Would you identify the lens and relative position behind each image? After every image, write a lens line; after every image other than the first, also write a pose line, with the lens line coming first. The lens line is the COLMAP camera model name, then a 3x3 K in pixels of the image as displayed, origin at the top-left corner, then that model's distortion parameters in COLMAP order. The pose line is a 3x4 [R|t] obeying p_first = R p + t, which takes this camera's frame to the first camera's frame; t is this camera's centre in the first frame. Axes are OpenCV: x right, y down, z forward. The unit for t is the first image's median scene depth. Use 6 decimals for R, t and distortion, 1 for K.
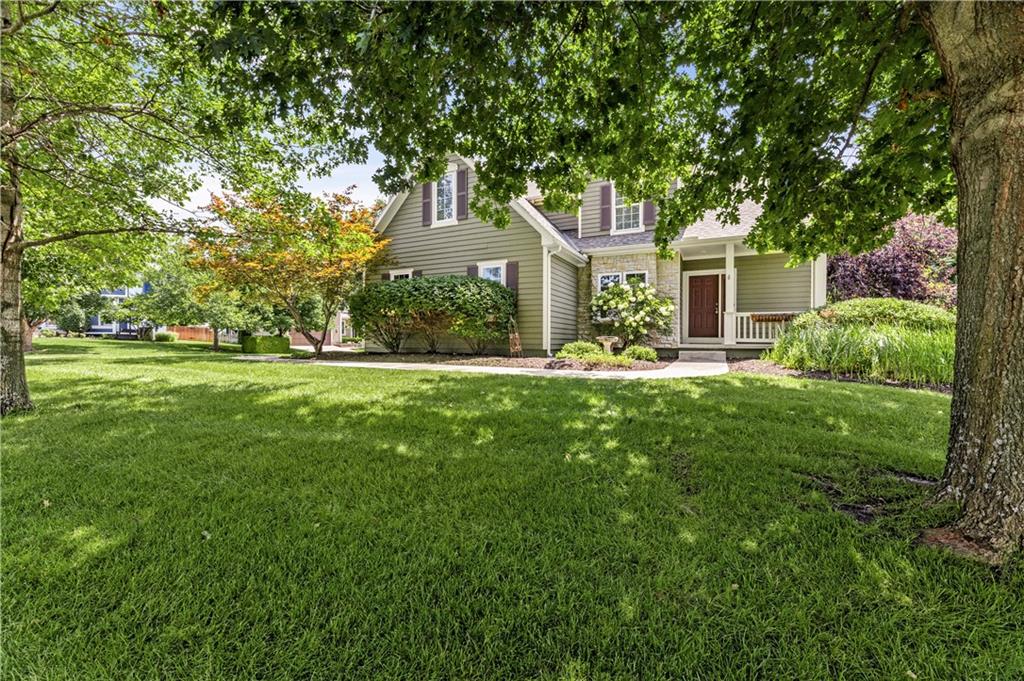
lens RADIAL K [[409.5, 0, 511.1], [0, 409.5, 340.1], [0, 0, 1]] dist [0.001721, 0.000417]
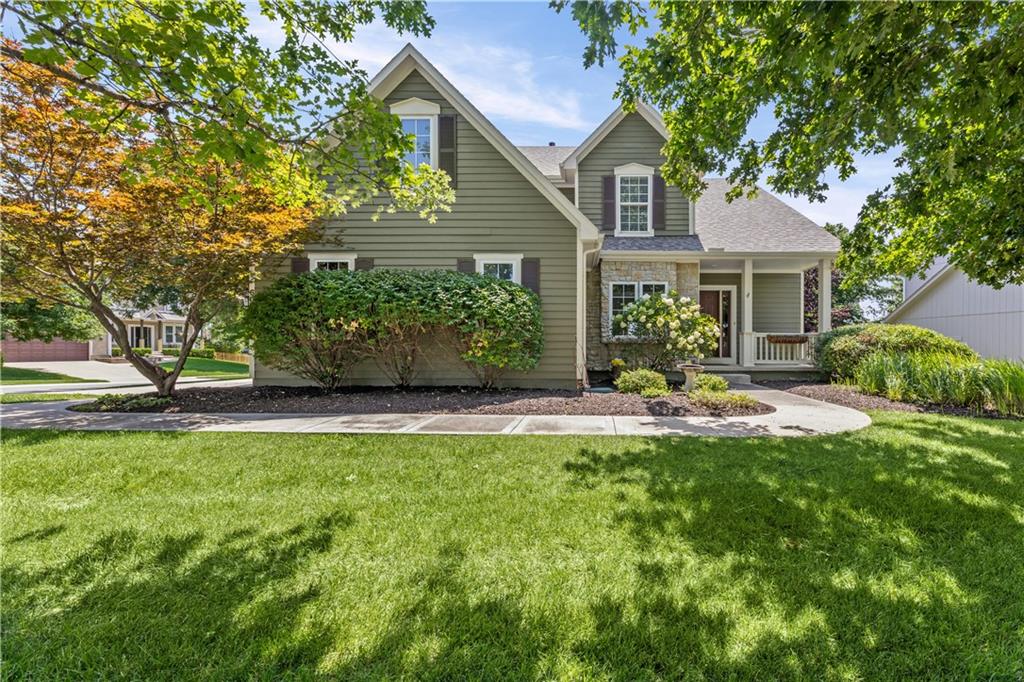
lens RADIAL K [[409.5, 0, 512.5], [0, 409.5, 341.0], [0, 0, 1]] dist [0.001721, 0.000417]
pose [[0.898555, -0.001253, 0.438859, -0.342408], [0.001513, 0.999999, -0.000242, -0.044541], [-0.438858, 0.000881, 0.898556, 0.363927]]
